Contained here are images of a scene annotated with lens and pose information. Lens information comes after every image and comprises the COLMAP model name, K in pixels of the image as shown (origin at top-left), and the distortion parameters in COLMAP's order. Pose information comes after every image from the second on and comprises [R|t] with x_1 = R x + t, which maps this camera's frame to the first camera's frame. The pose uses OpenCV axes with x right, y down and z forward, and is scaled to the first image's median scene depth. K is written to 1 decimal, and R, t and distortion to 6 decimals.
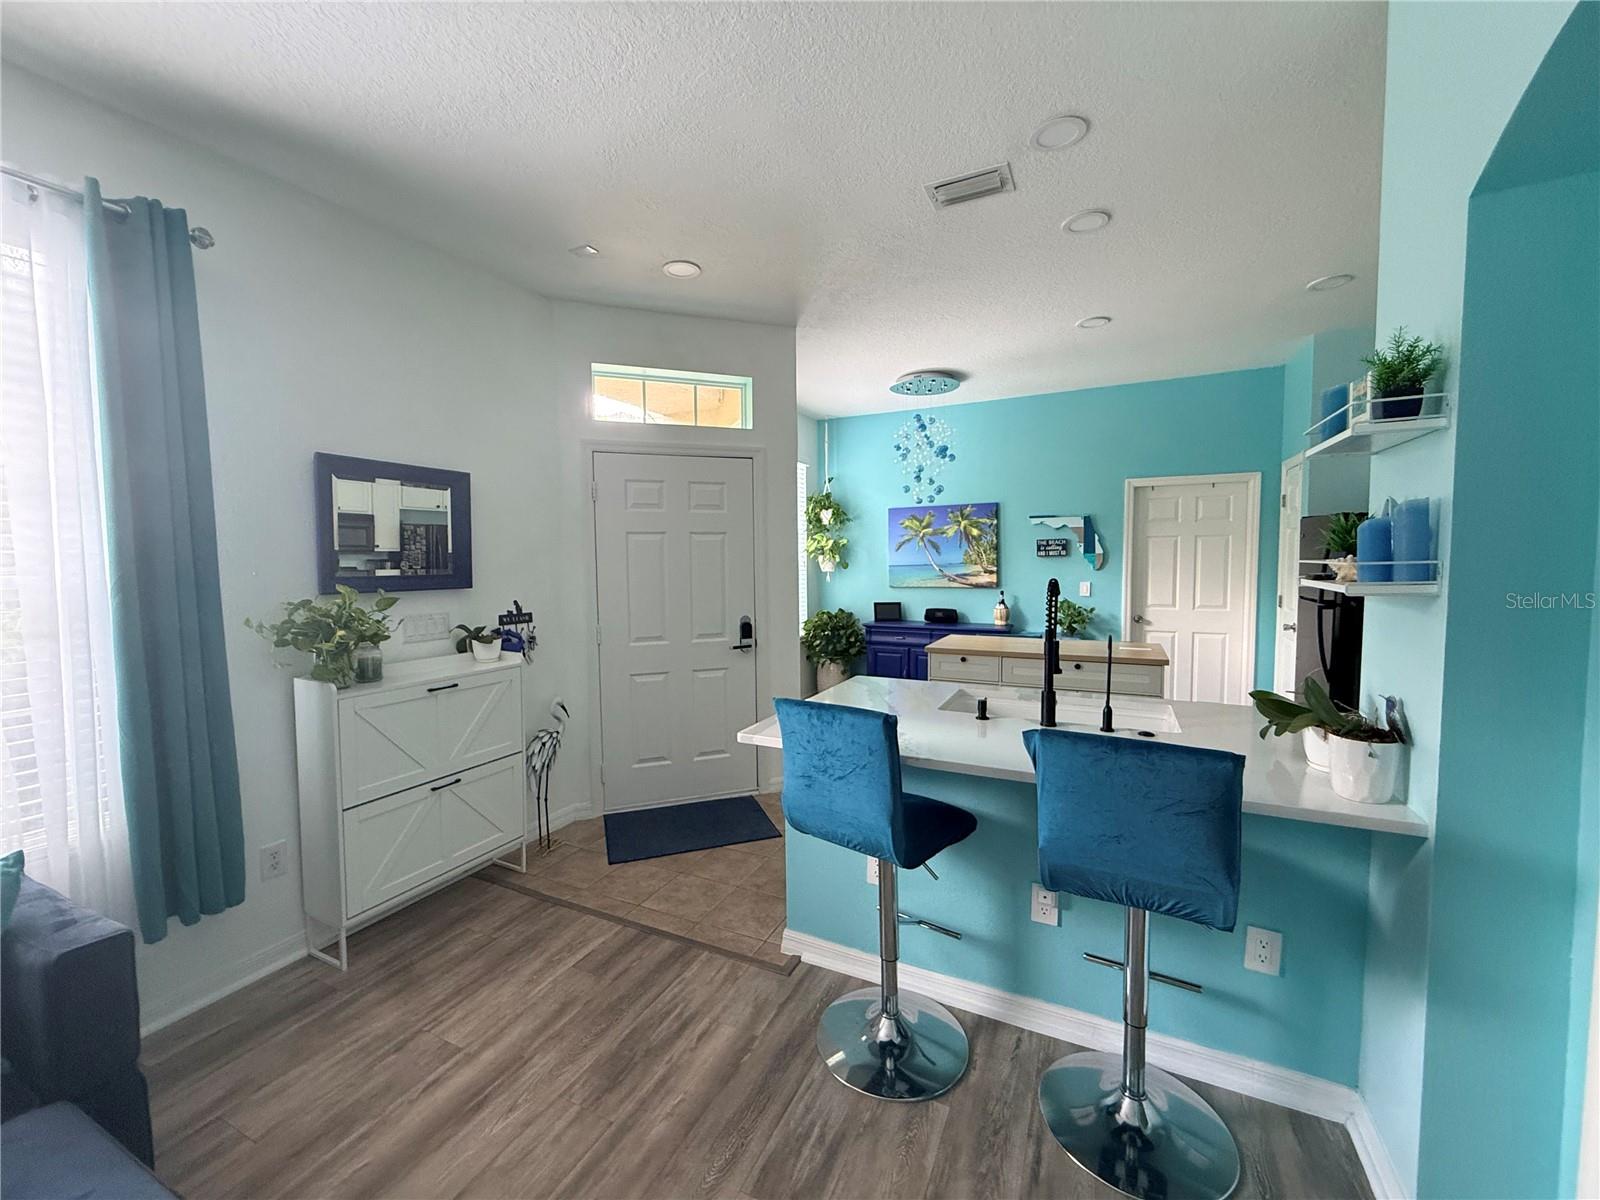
lens RADIAL K [[634.7, 0, 796.3], [0, 634.7, 597.3], [0, 0, 1]] dist [-0.000440, -0.000020]
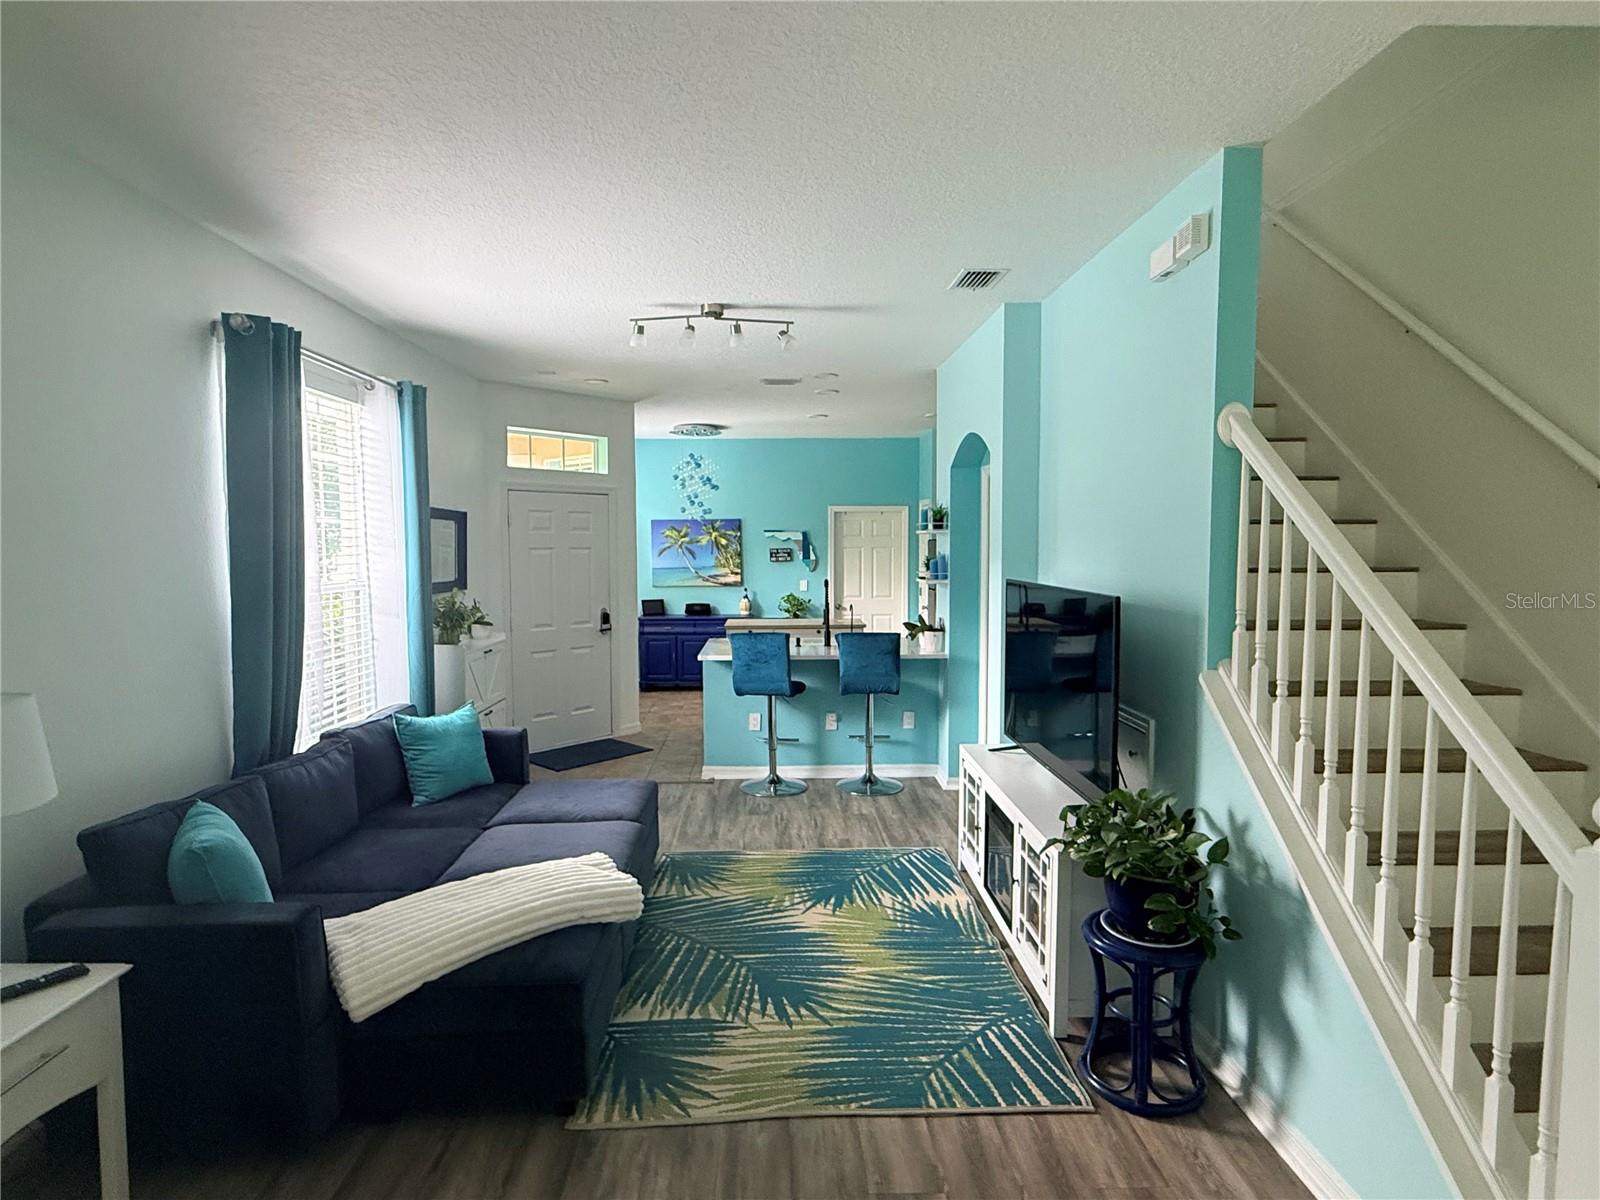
lens RADIAL K [[848.8, 0, 789.9], [0, 848.8, 600.5], [0, 0, 1]] dist [-0.000143, -0.000115]
pose [[0.885837, -0.023082, 0.463423, -0.444466], [0.024120, 0.999702, 0.003686, 0.012450], [-0.463370, 0.007912, 0.886130, -0.637194]]
